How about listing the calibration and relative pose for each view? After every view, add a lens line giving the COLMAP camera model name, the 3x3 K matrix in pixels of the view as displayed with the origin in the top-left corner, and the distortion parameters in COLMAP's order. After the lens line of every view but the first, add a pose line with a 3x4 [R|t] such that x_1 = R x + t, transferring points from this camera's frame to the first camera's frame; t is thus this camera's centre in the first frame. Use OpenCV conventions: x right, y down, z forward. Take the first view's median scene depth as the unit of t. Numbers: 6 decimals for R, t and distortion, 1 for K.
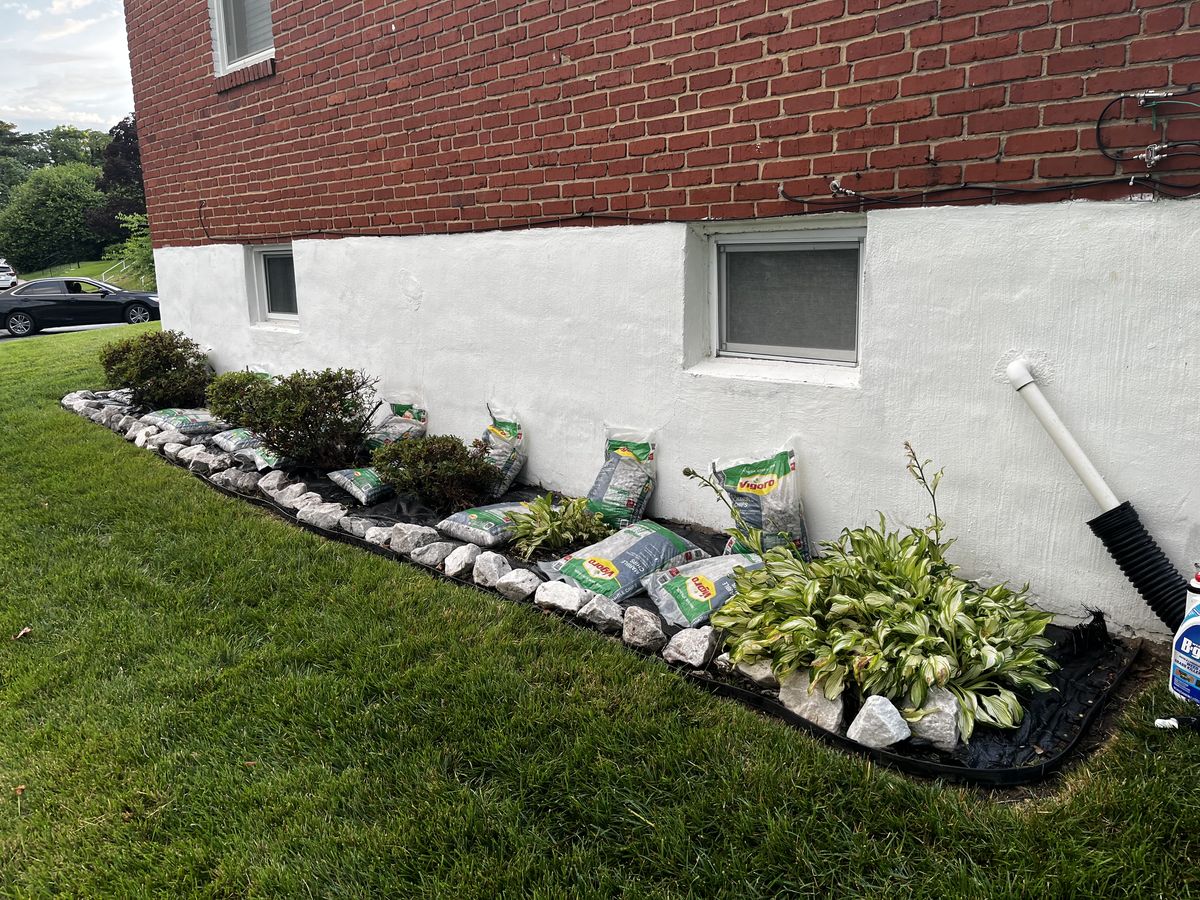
lens RADIAL K [[905.9, 0, 593.6], [0, 905.9, 445.9], [0, 0, 1]] dist [0.057648, -0.087074]
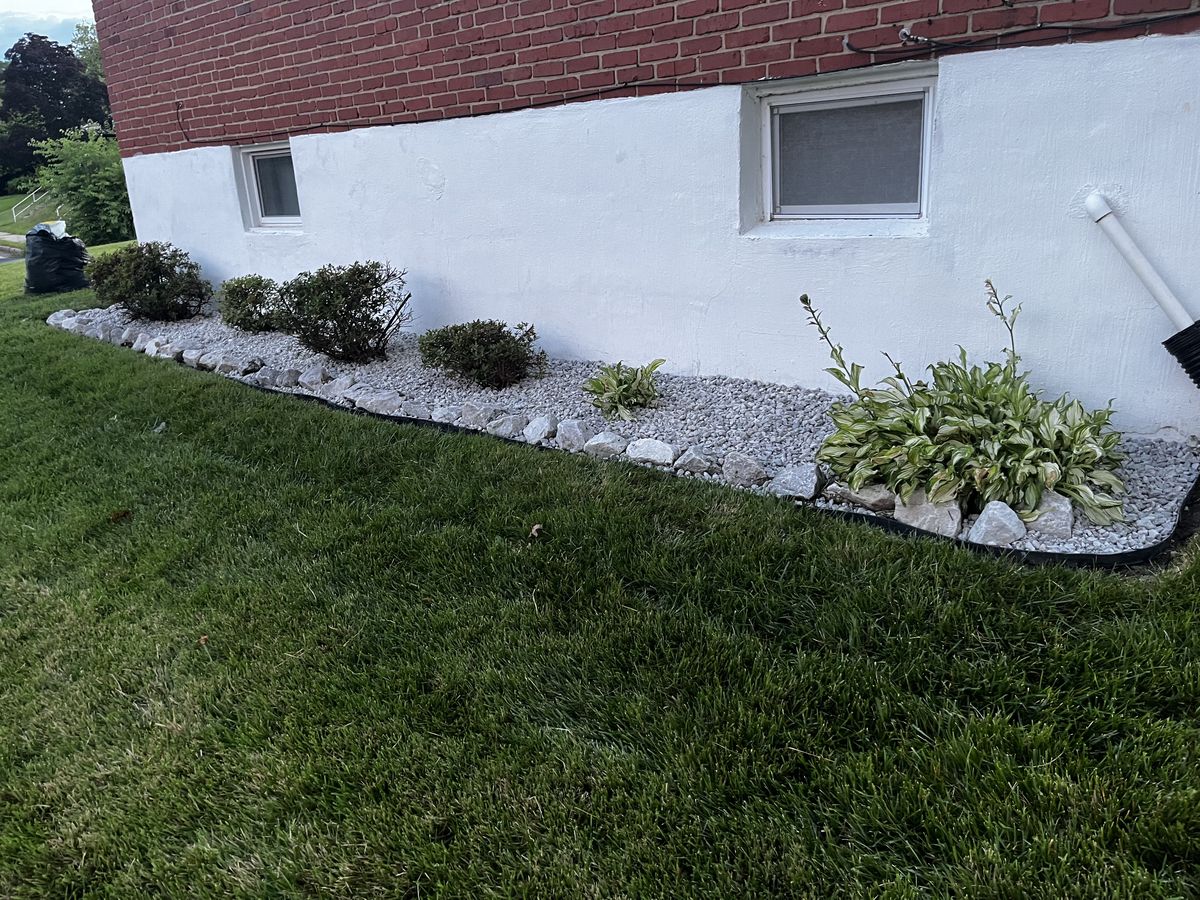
lens RADIAL K [[905.9, 0, 605.0], [0, 905.9, 443.5], [0, 0, 1]] dist [0.057648, -0.087074]
pose [[0.996538, -0.057566, 0.059985, -0.135958], [0.051906, 0.994406, 0.091993, 0.050417], [-0.064945, -0.088561, 0.993951, -0.030352]]
